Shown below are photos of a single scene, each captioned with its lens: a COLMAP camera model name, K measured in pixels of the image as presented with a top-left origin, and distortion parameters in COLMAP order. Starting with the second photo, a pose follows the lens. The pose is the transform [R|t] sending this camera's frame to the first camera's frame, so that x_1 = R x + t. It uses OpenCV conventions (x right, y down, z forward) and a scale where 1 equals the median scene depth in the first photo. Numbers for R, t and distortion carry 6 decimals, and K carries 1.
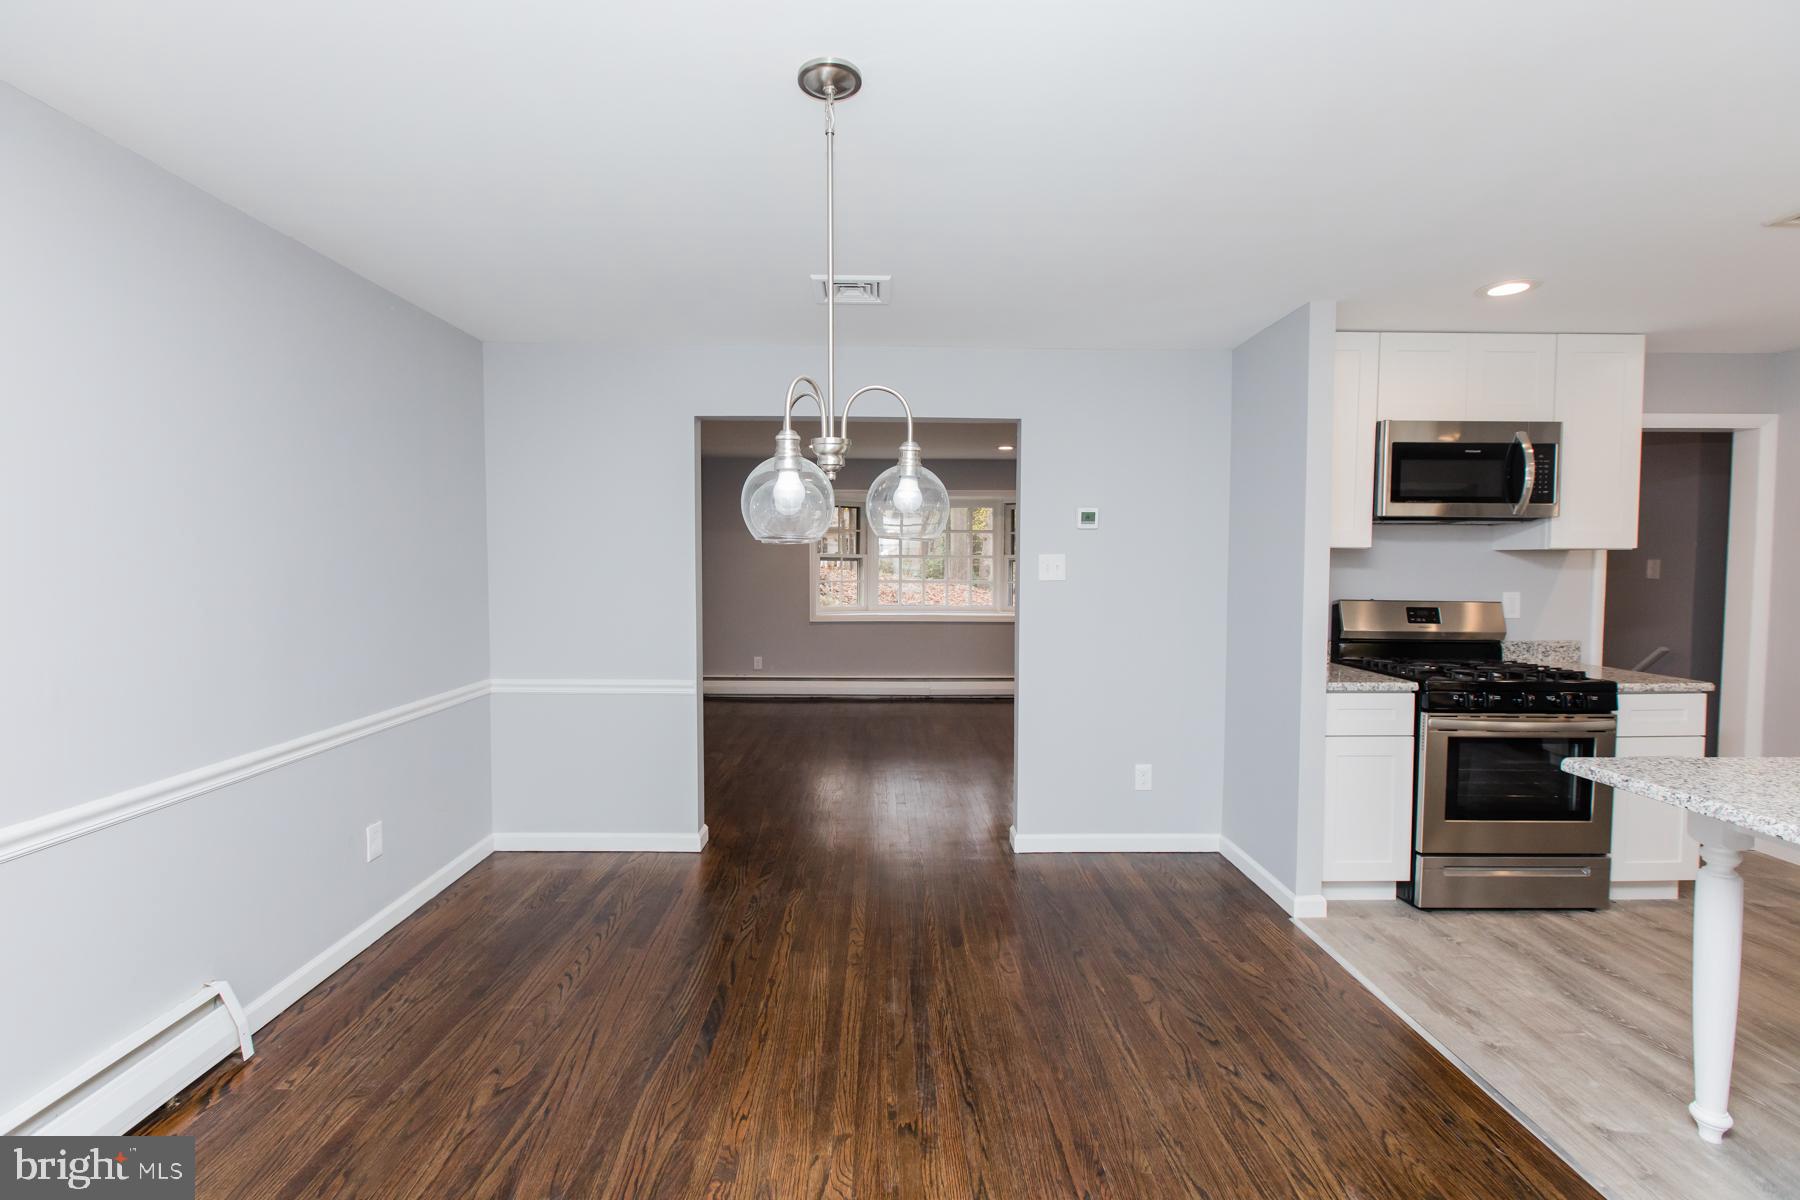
lens RADIAL K [[790.3, 0, 892.4], [0, 790.3, 593.6], [0, 0, 1]] dist [0.001068, -0.002468]
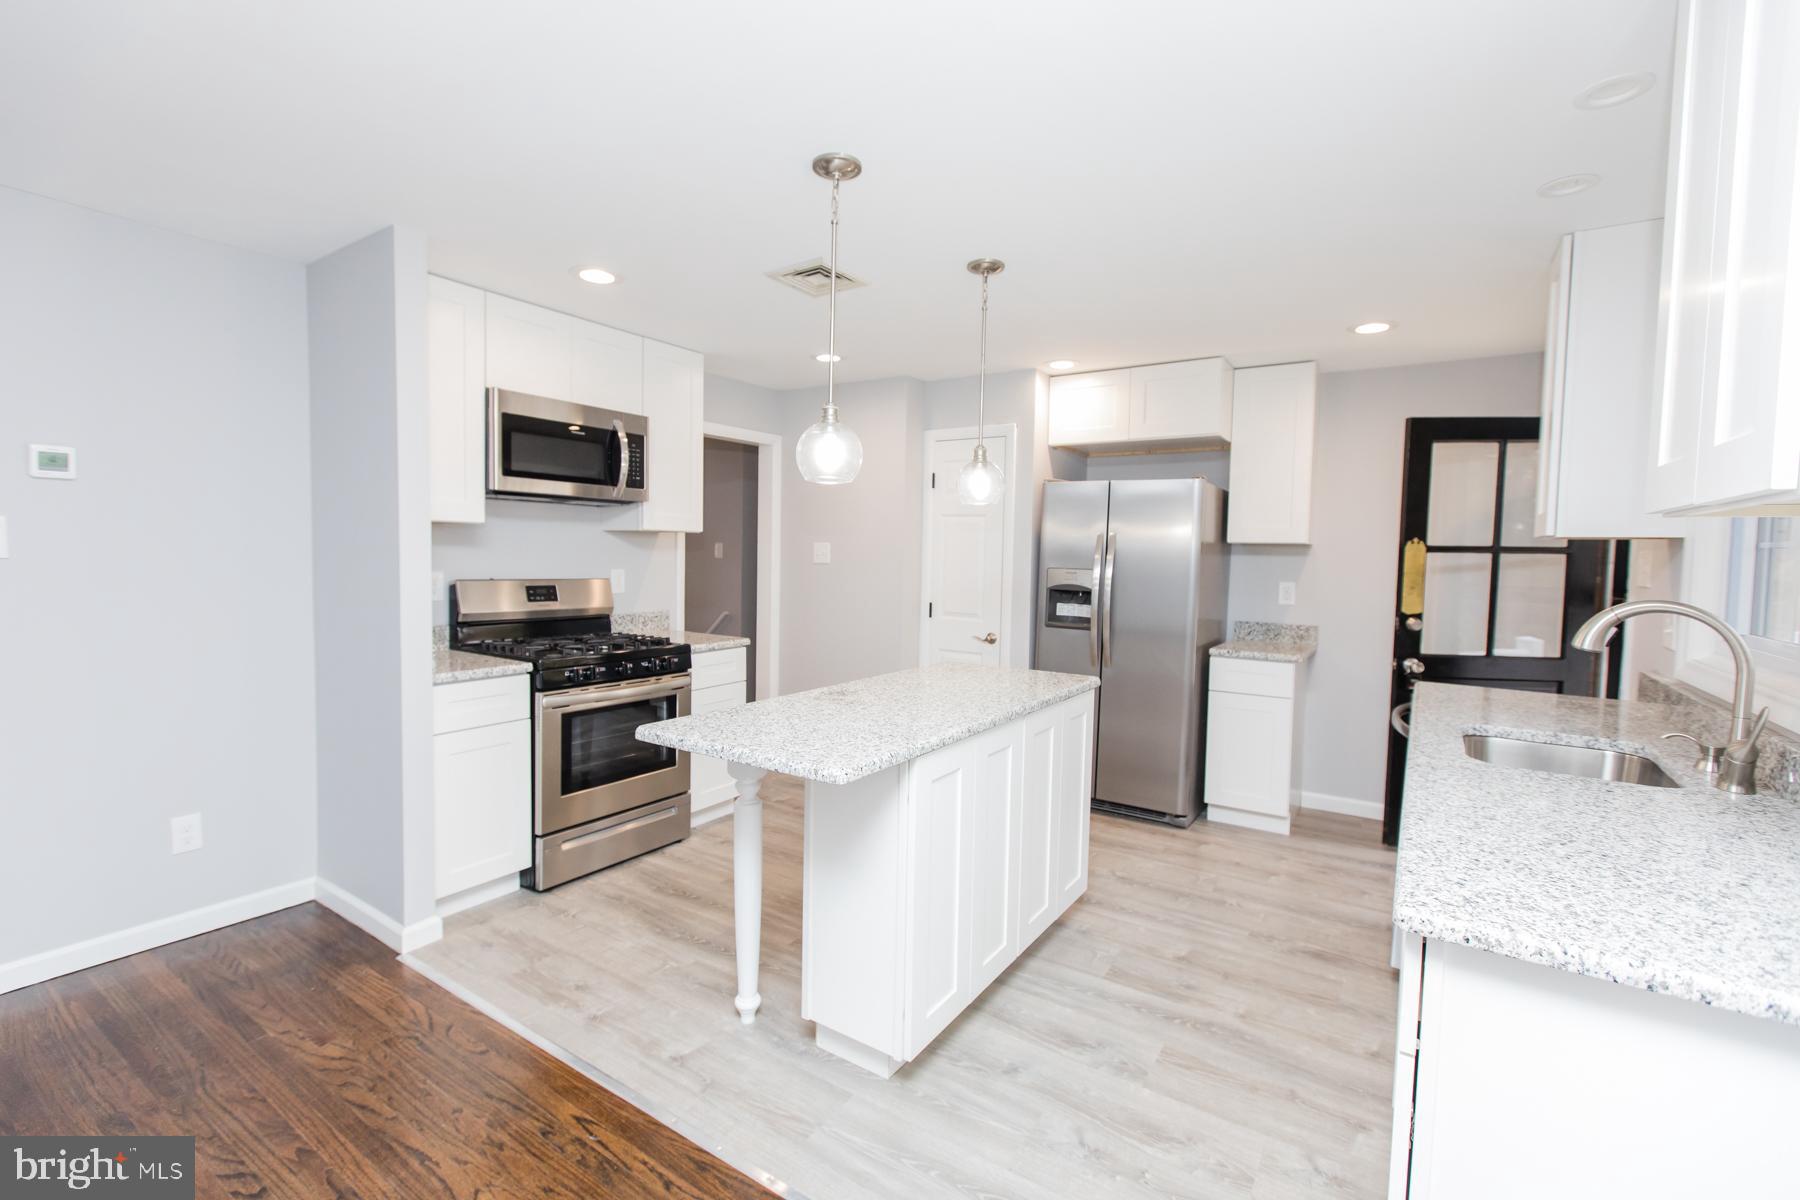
lens RADIAL K [[790.3, 0, 892.4], [0, 790.3, 593.6], [0, 0, 1]] dist [0.001068, -0.002468]
pose [[0.564531, -0.035202, 0.824661, 0.115992], [0.016528, 0.999372, 0.031346, 0.004251], [-0.825247, -0.004065, 0.564758, 0.084612]]
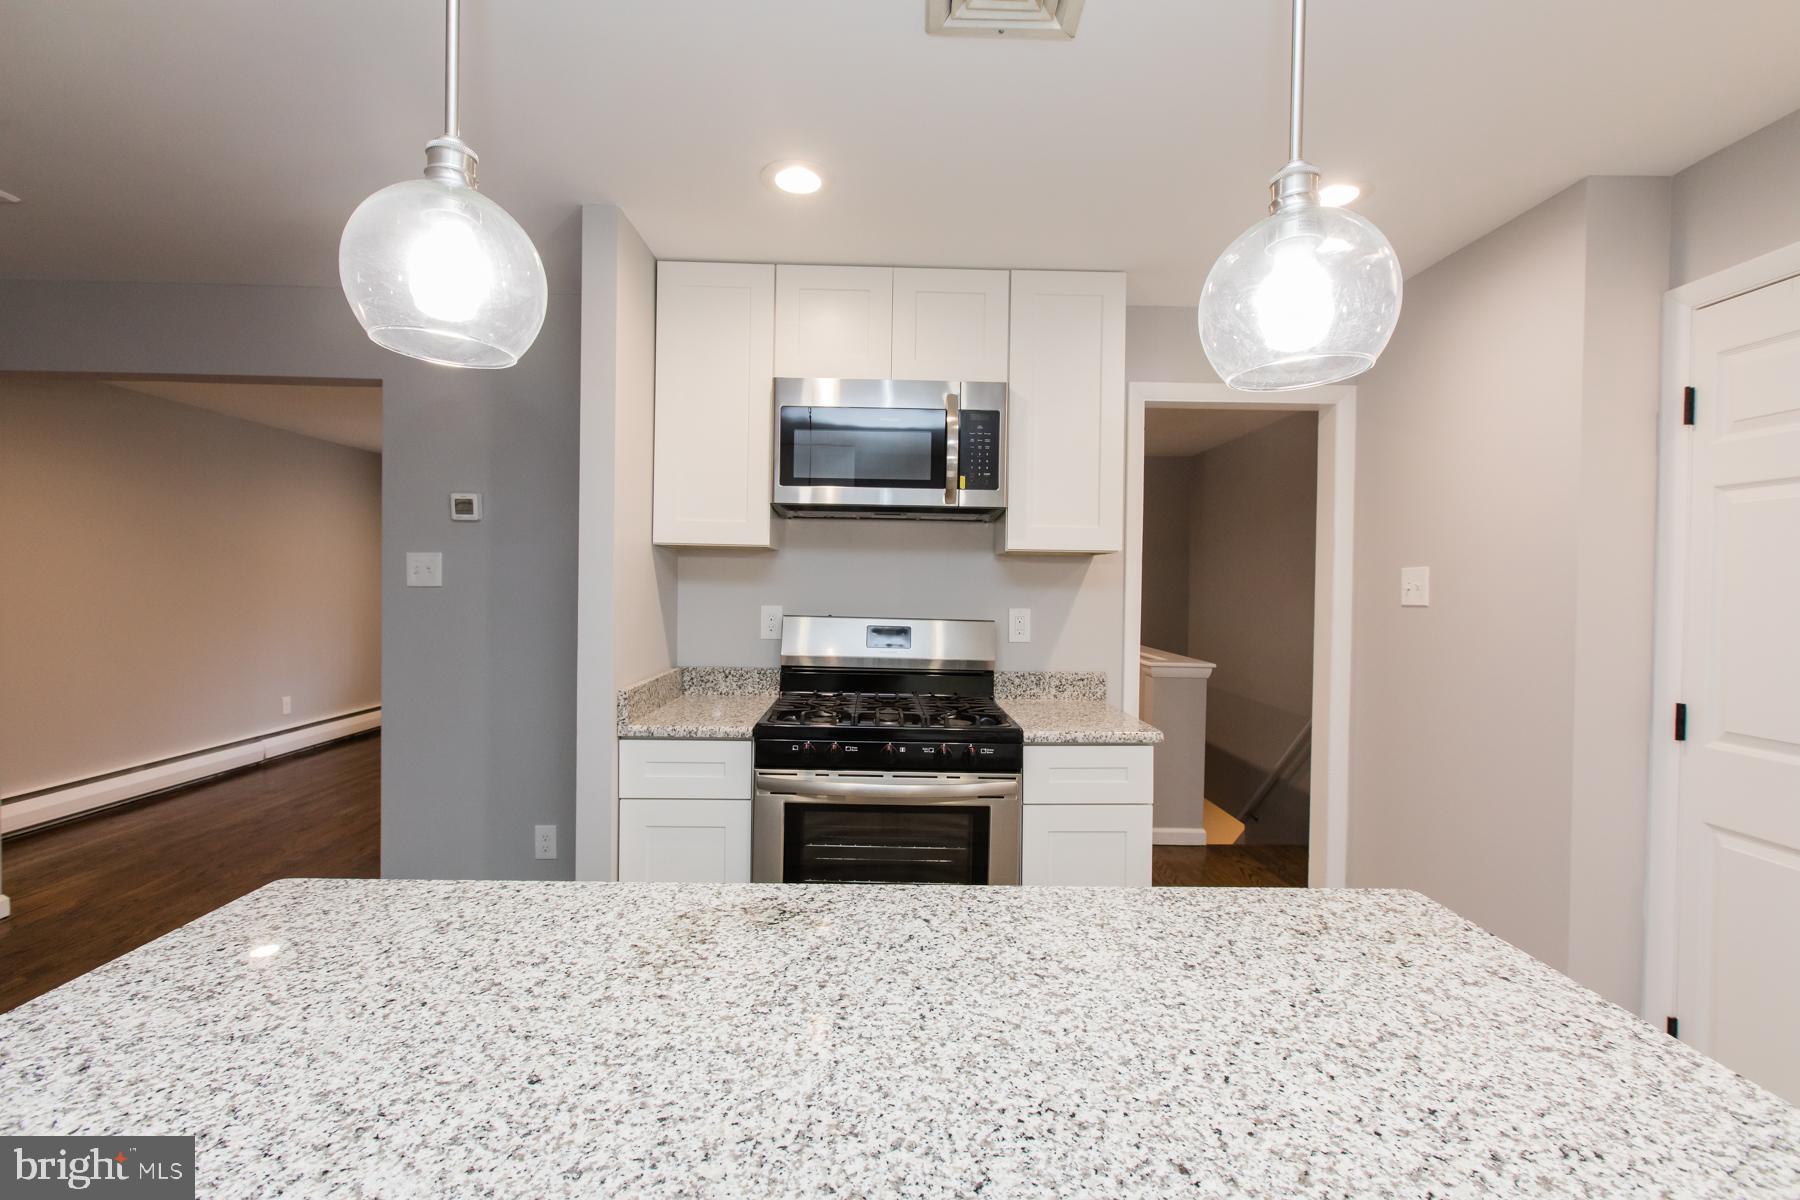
lens RADIAL K [[790.3, 0, 892.4], [0, 790.3, 593.6], [0, 0, 1]] dist [0.001068, -0.002468]
pose [[0.999919, 0.012005, 0.004153, 0.786463], [-0.011866, 0.999419, -0.031937, 0.011760], [-0.004534, 0.031885, 0.999481, 0.265559]]
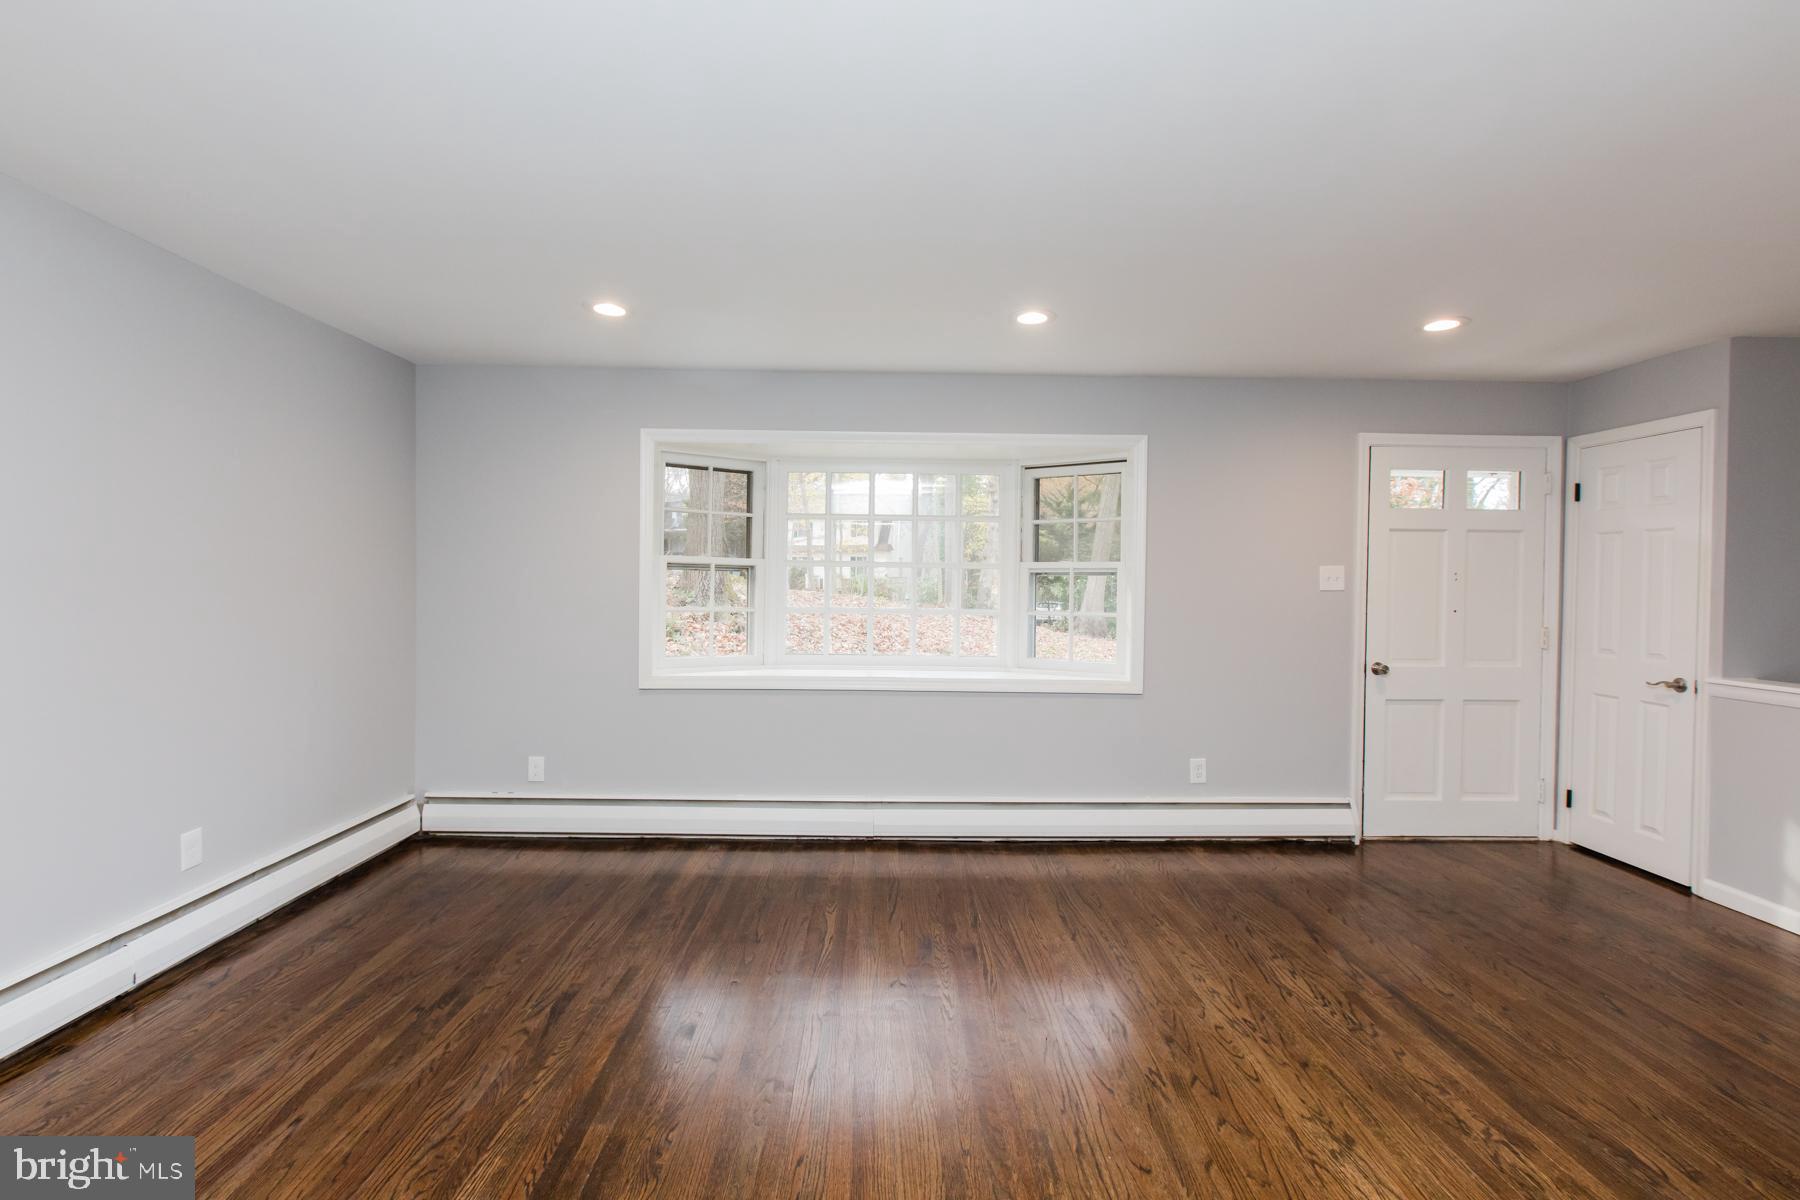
lens RADIAL K [[803.8, 0, 895.8], [0, 803.8, 593.8], [0, 0, 1]] dist [-0.001267, -0.001092]
pose [[0.999809, 0.010330, 0.016561, 0.131370], [-0.009787, 0.999422, -0.032564, -0.024425], [-0.016888, 0.032396, 0.999332, 1.232958]]
